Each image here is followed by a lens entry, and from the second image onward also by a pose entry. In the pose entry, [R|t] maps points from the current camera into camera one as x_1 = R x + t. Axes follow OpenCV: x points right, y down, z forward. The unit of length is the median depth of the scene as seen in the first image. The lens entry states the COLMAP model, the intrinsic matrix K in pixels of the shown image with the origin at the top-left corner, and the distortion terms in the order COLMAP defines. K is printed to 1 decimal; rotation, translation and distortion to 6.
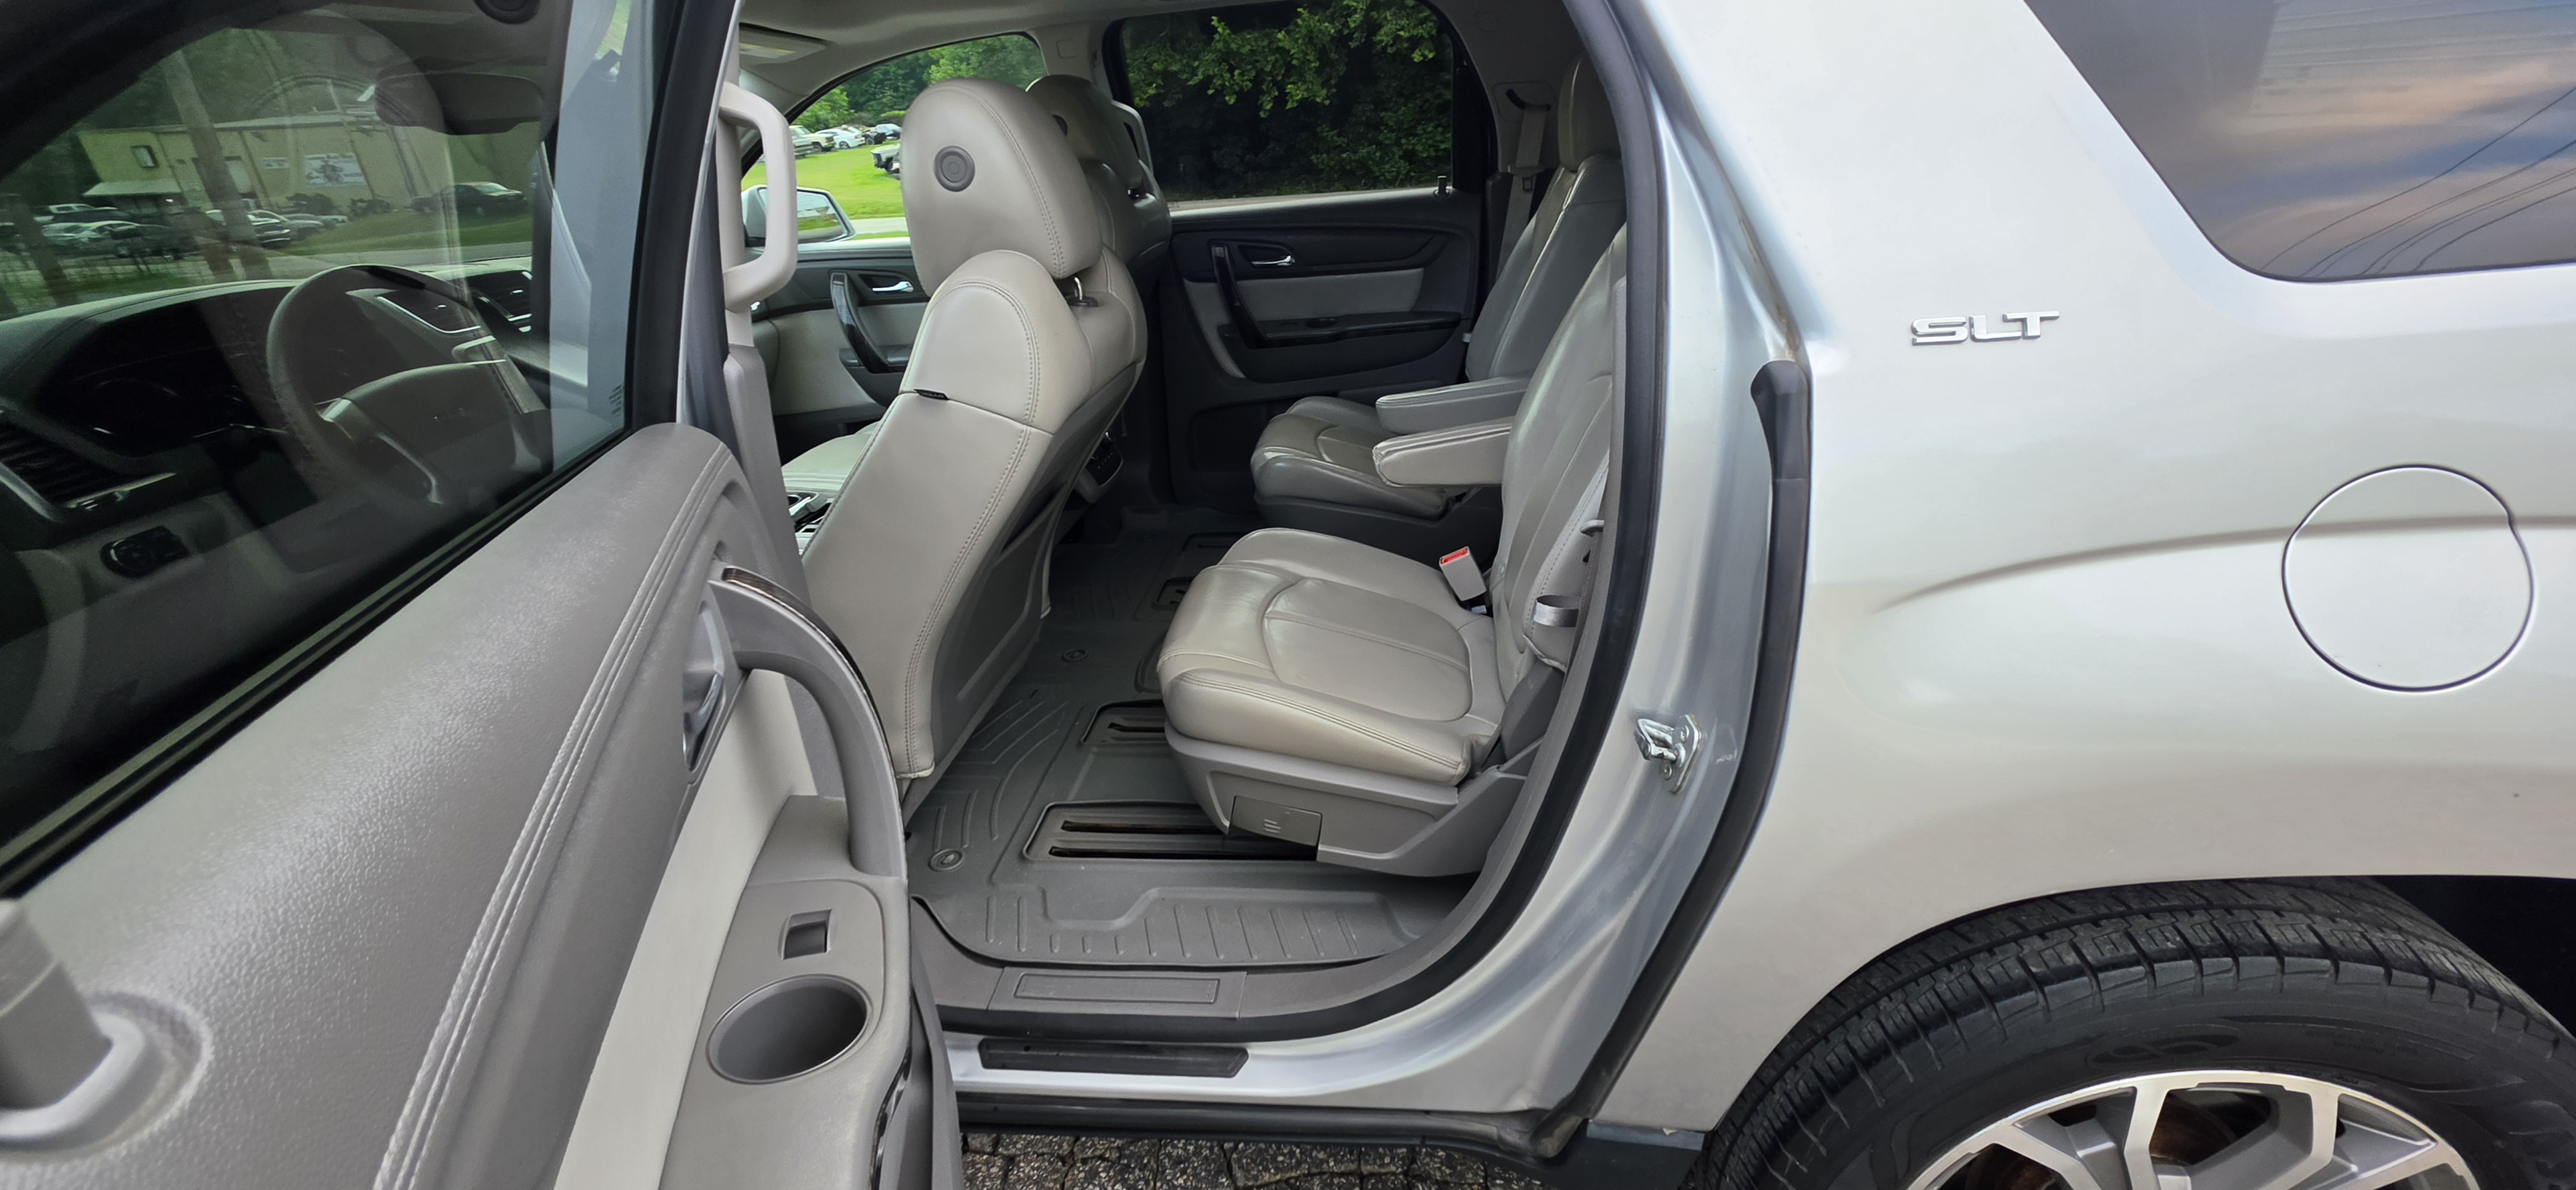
lens RADIAL K [[1037.3, 0, 1295.6], [0, 1037.3, 582.8], [0, 0, 1]] dist [0.001669, -0.000028]
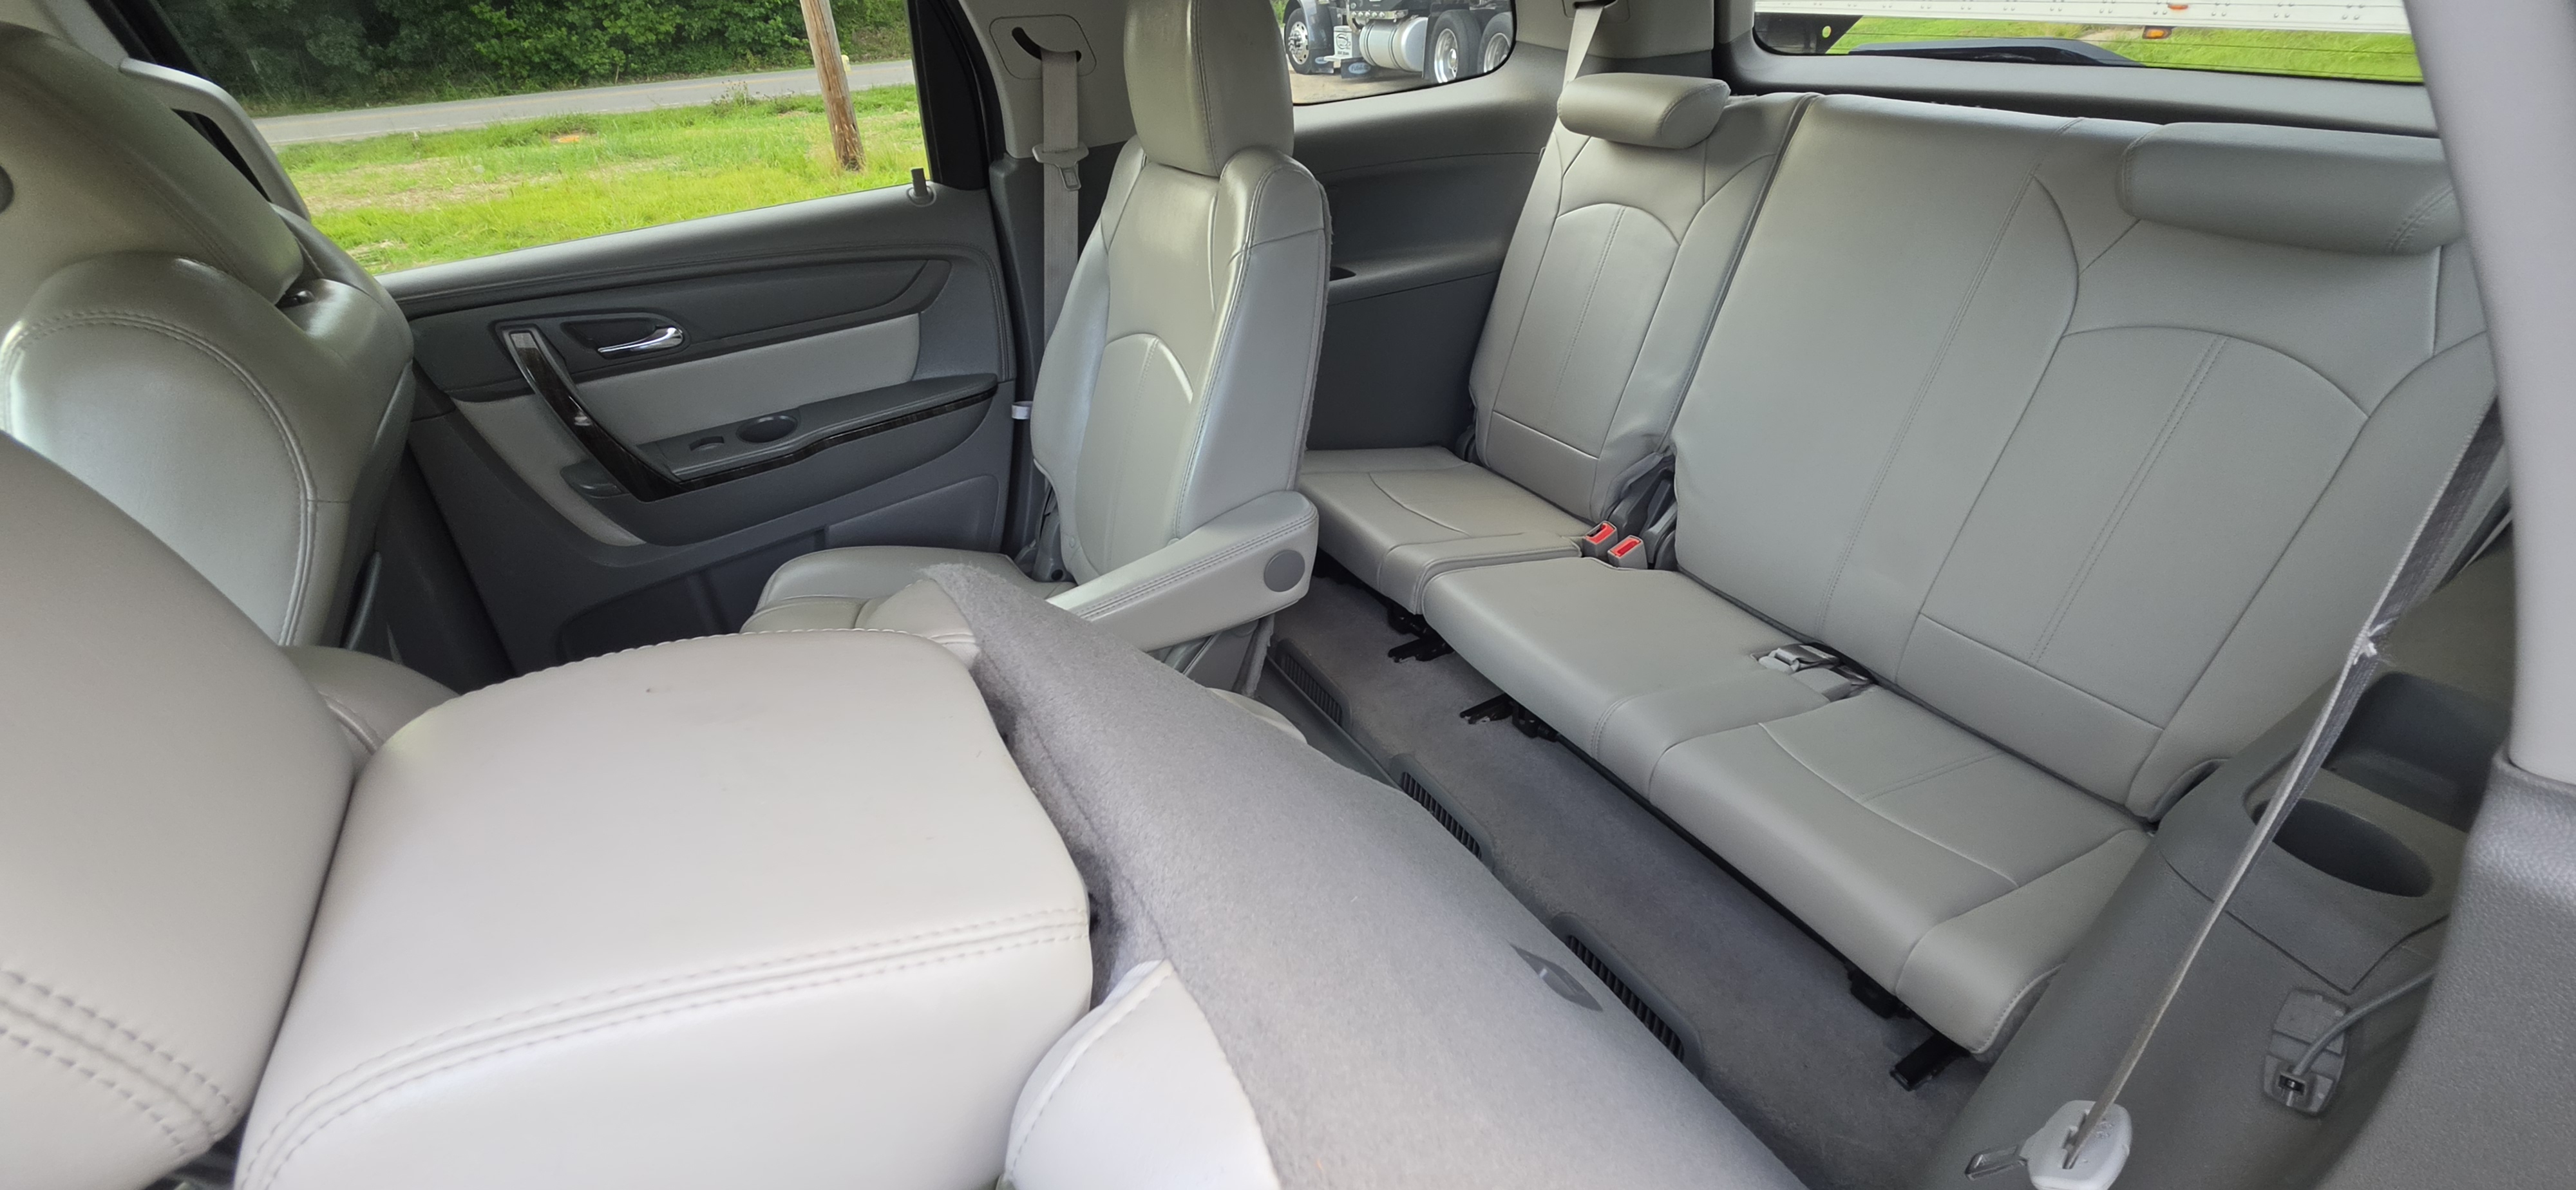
lens RADIAL K [[1037.3, 0, 1291.5], [0, 1037.3, 583.4], [0, 0, 1]] dist [0.001669, -0.000028]
pose [[0.808915, -0.287435, 0.512871, -0.061516], [0.236273, 0.957730, 0.164096, -0.189829], [-0.538359, -0.011562, 0.842636, 0.334059]]
